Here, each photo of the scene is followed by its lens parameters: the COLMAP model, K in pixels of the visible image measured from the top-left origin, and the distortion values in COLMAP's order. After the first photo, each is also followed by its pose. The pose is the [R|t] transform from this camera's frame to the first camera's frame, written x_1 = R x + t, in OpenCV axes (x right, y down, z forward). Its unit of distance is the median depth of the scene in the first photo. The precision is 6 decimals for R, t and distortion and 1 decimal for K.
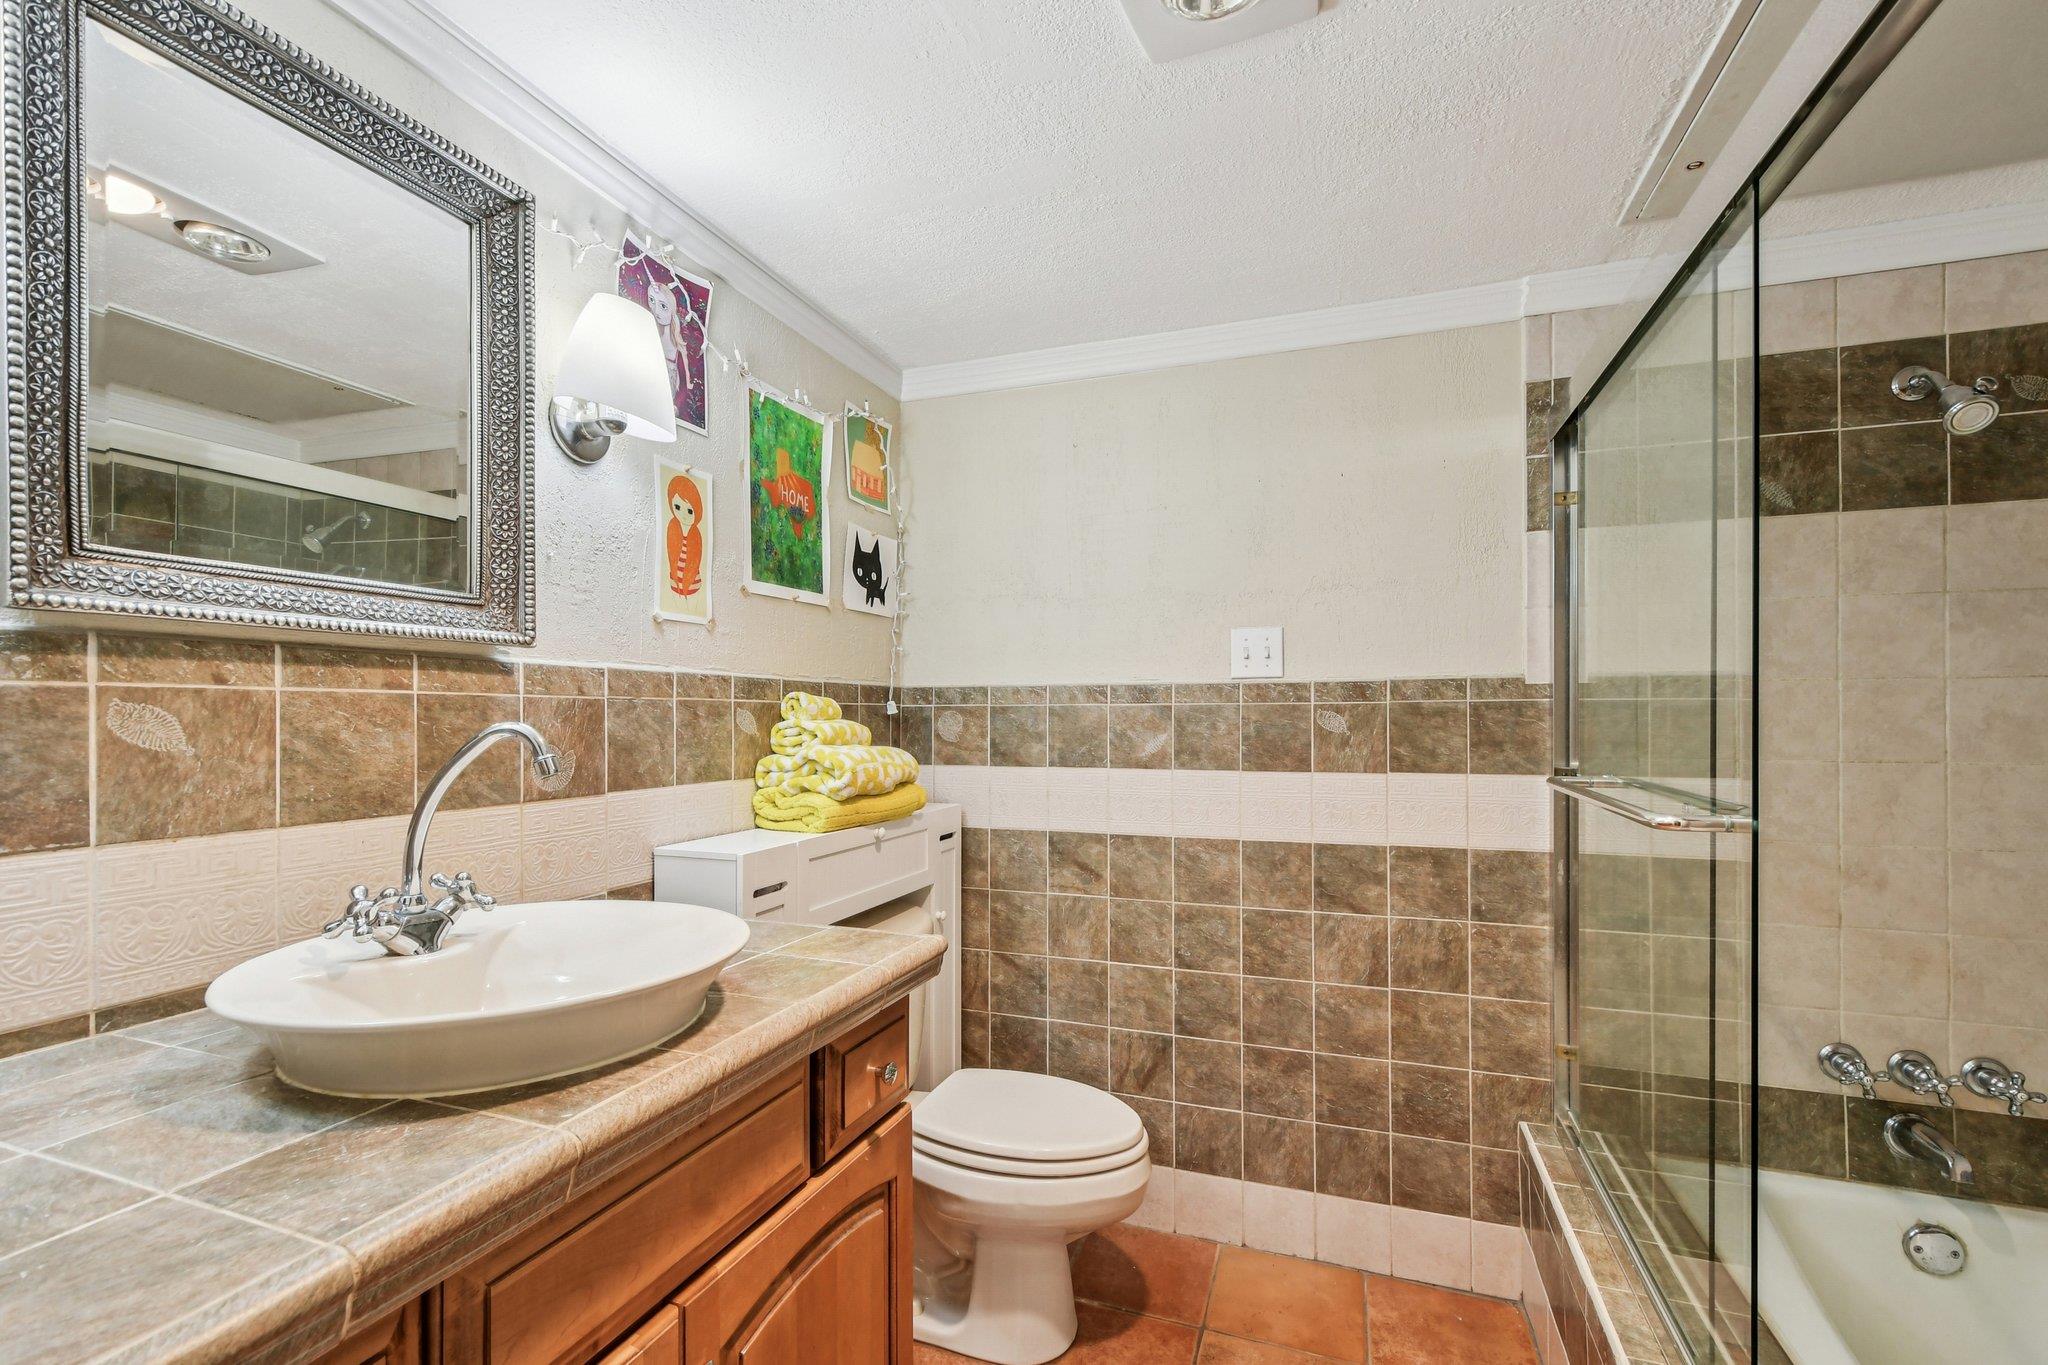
lens RADIAL K [[897.4, 0, 1014.9], [0, 897.4, 719.8], [0, 0, 1]] dist [0.010584, -0.001676]
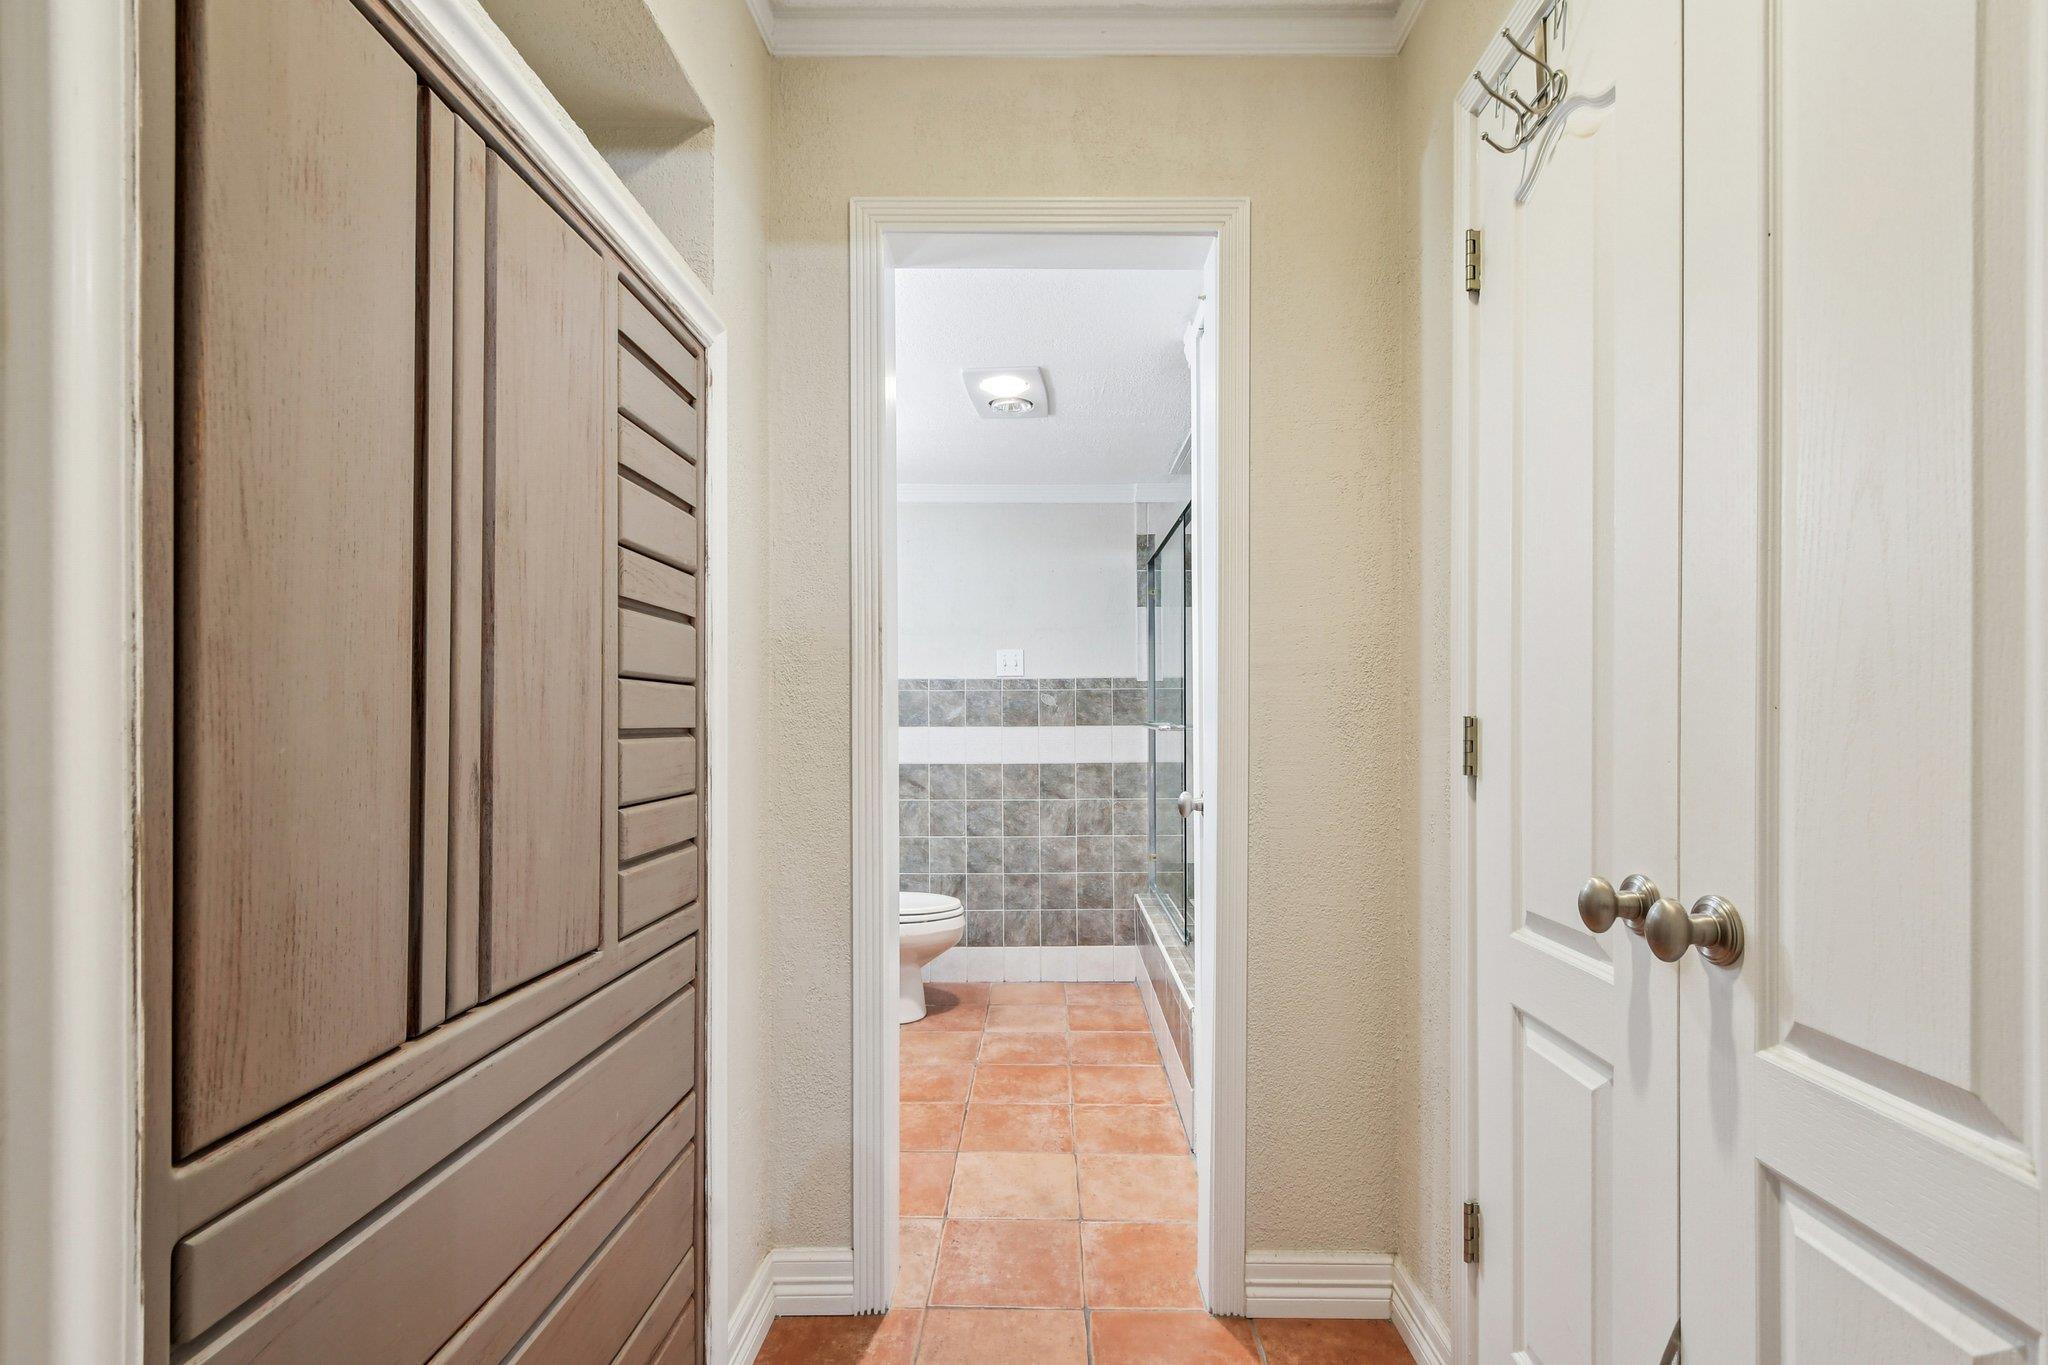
lens RADIAL K [[897.4, 0, 1029.1], [0, 897.4, 690.1], [0, 0, 1]] dist [0.010584, -0.001676]
pose [[0.940781, -0.000932, 0.339014, -0.333298], [0.003259, 0.999975, -0.006294, -0.006552], [-0.339000, 0.007026, 0.940760, -0.783326]]
